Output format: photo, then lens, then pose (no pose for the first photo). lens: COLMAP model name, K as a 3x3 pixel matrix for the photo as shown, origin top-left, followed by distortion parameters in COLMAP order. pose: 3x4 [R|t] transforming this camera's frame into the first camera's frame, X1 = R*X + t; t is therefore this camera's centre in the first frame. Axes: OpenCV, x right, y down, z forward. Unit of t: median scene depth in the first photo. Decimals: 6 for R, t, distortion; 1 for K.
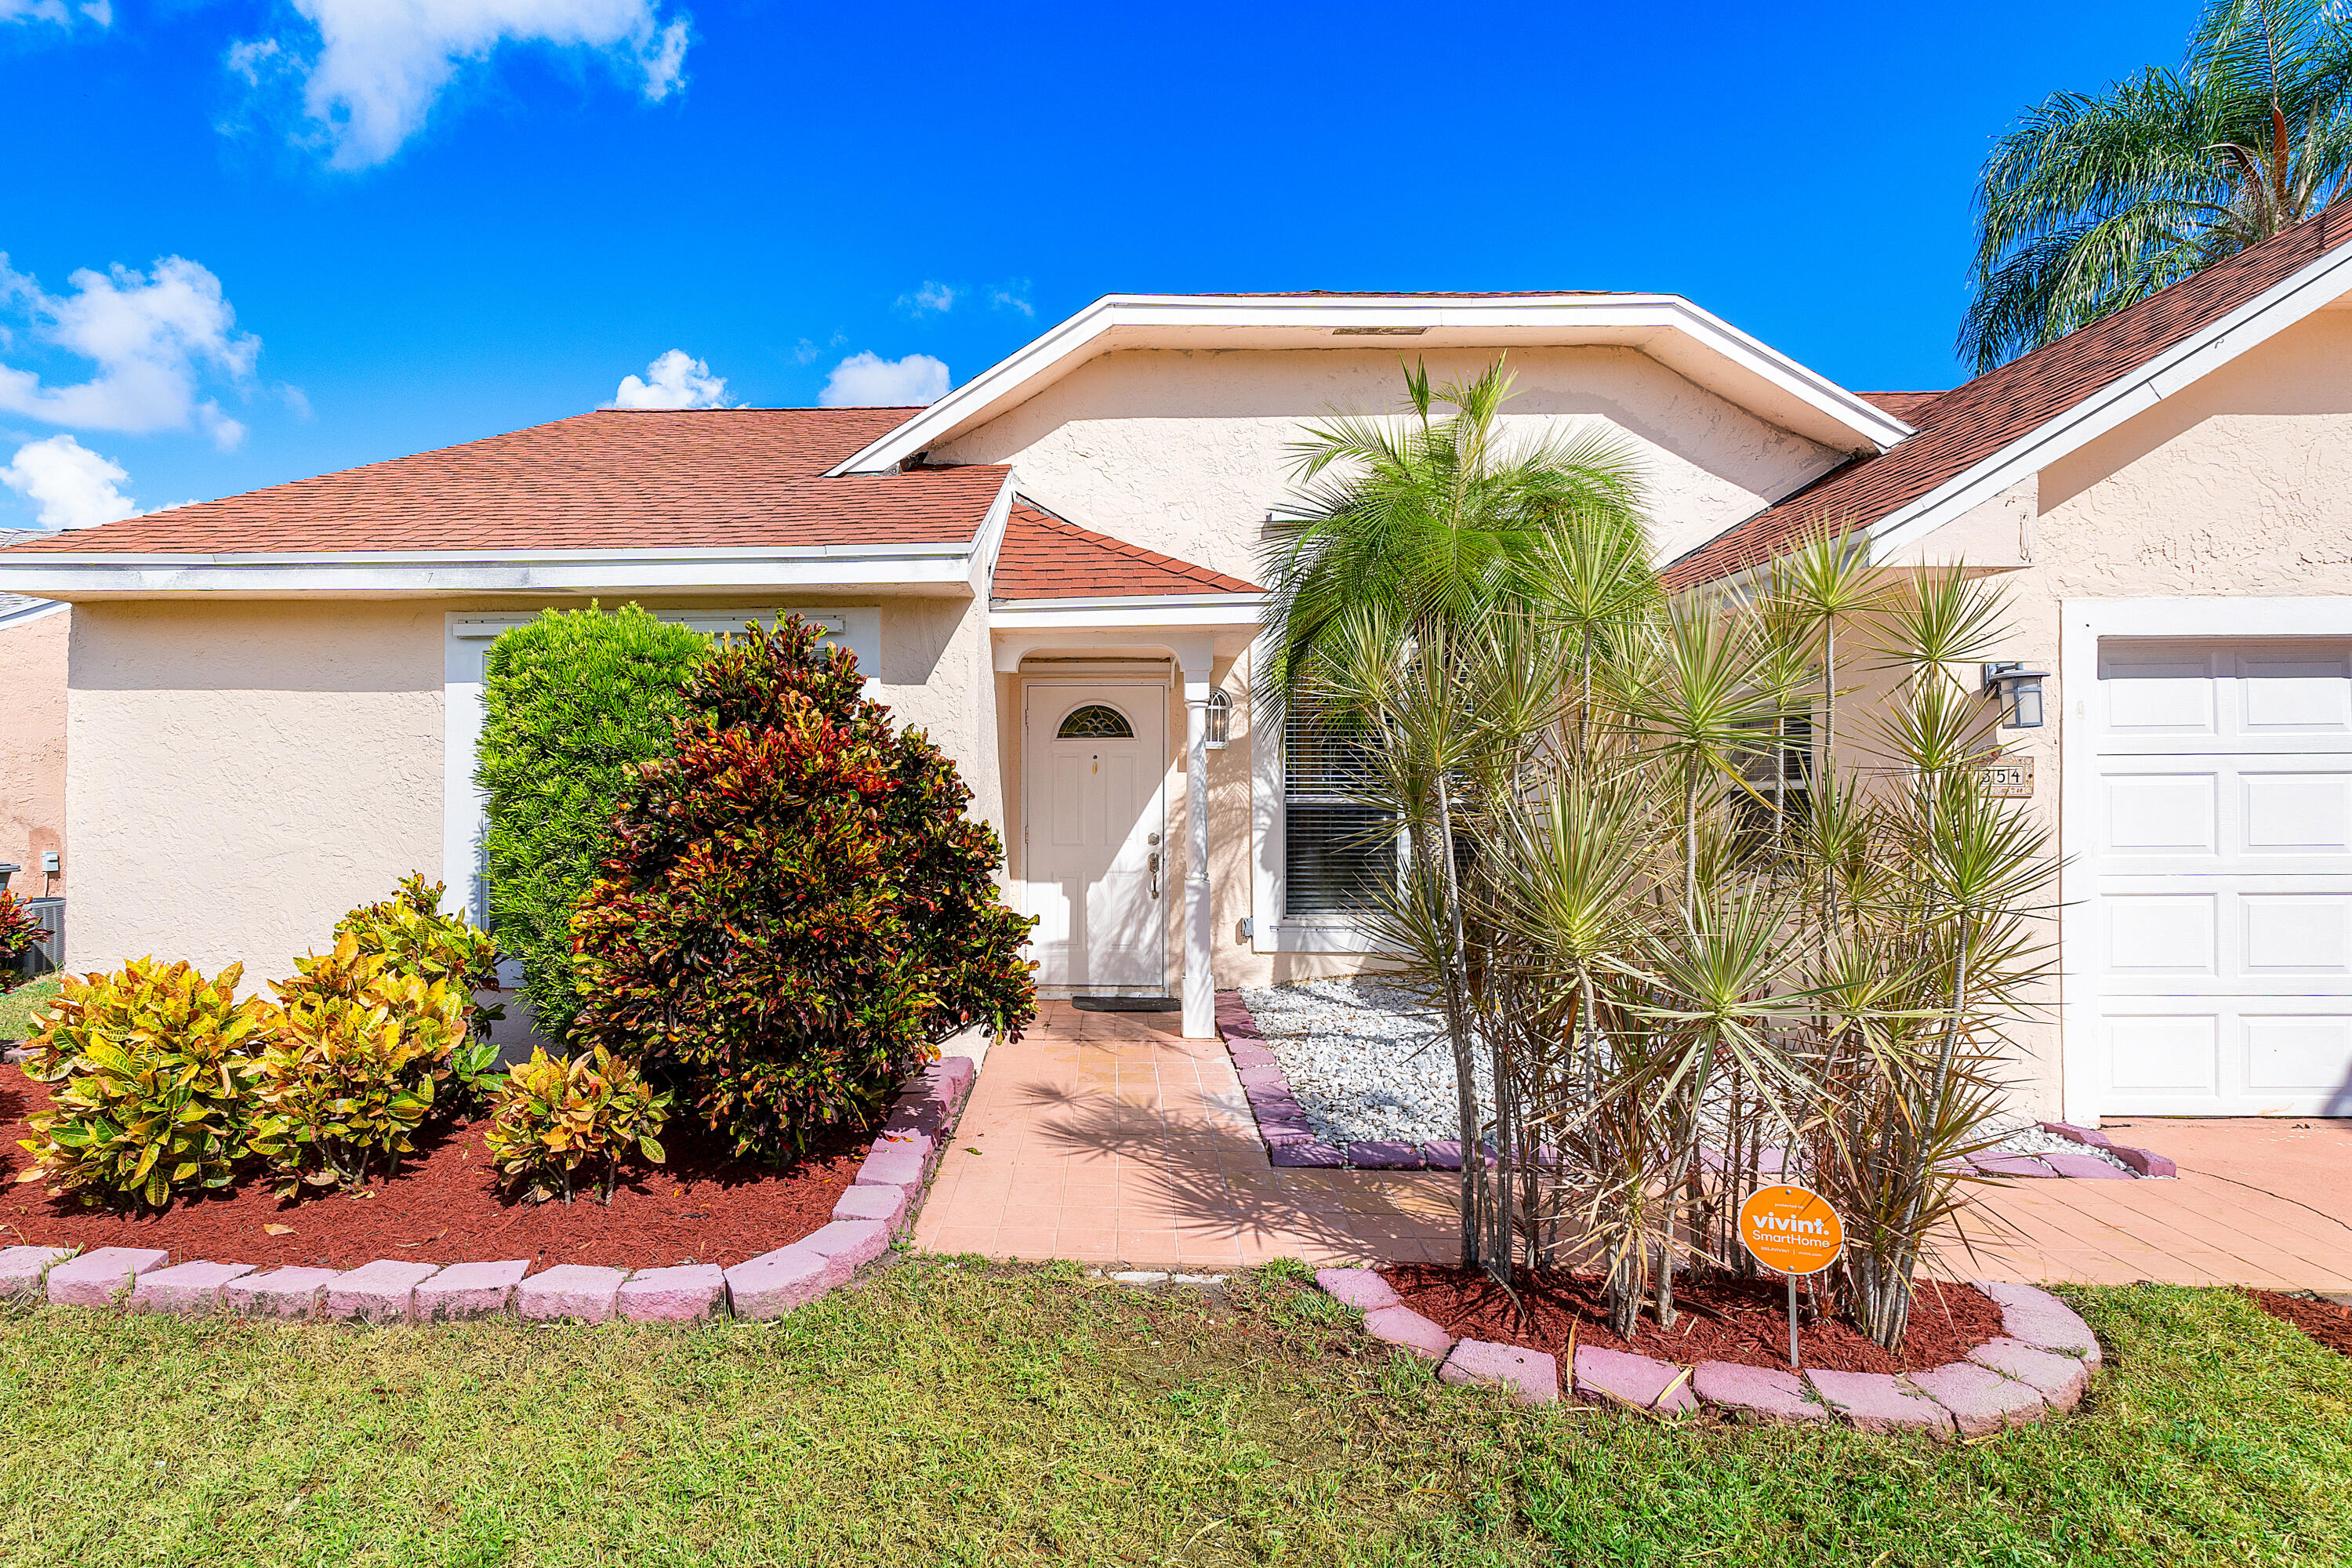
lens RADIAL K [[1224.7, 0, 1163.1], [0, 1224.7, 805.5], [0, 0, 1]] dist [0.002777, 0.000255]
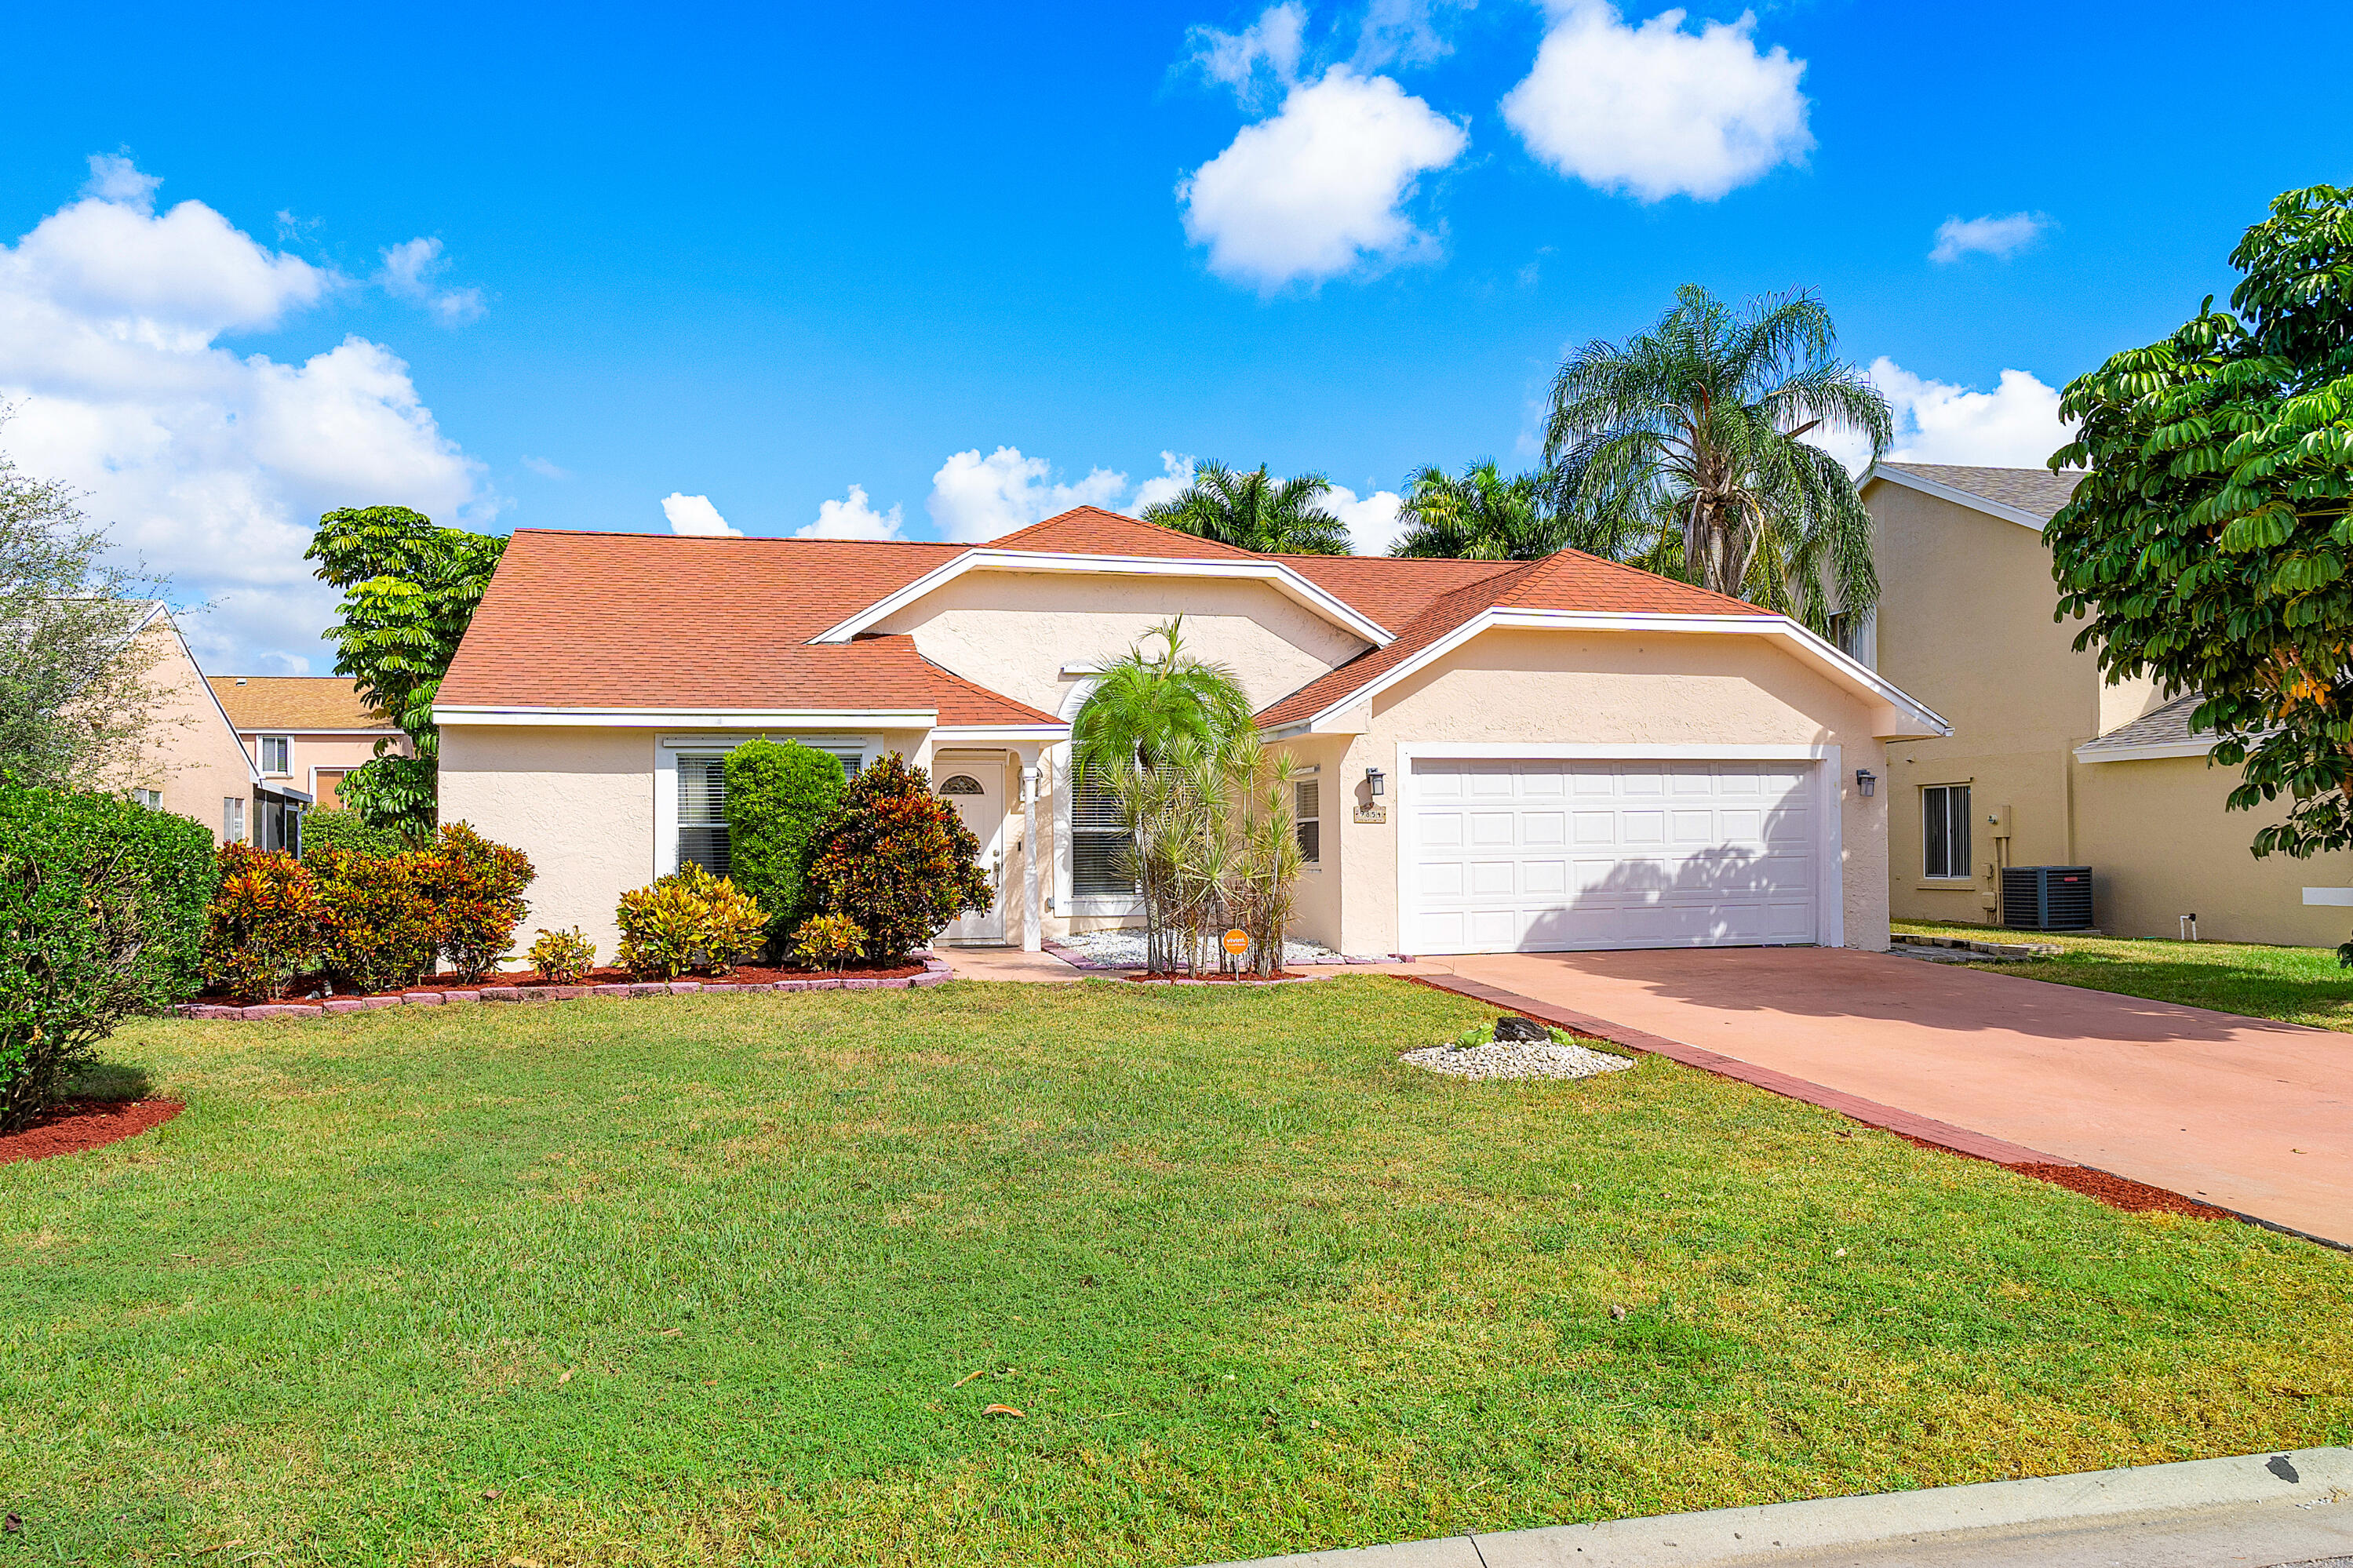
lens RADIAL K [[1423.8, 0, 1178.5], [0, 1423.8, 792.2], [0, 0, 1]] dist [0.000304, 0.000009]
pose [[0.979226, 0.002010, 0.202760, -0.198073], [0.007514, 0.998904, -0.046189, 0.043168], [-0.202631, 0.046753, 0.978139, -1.233139]]
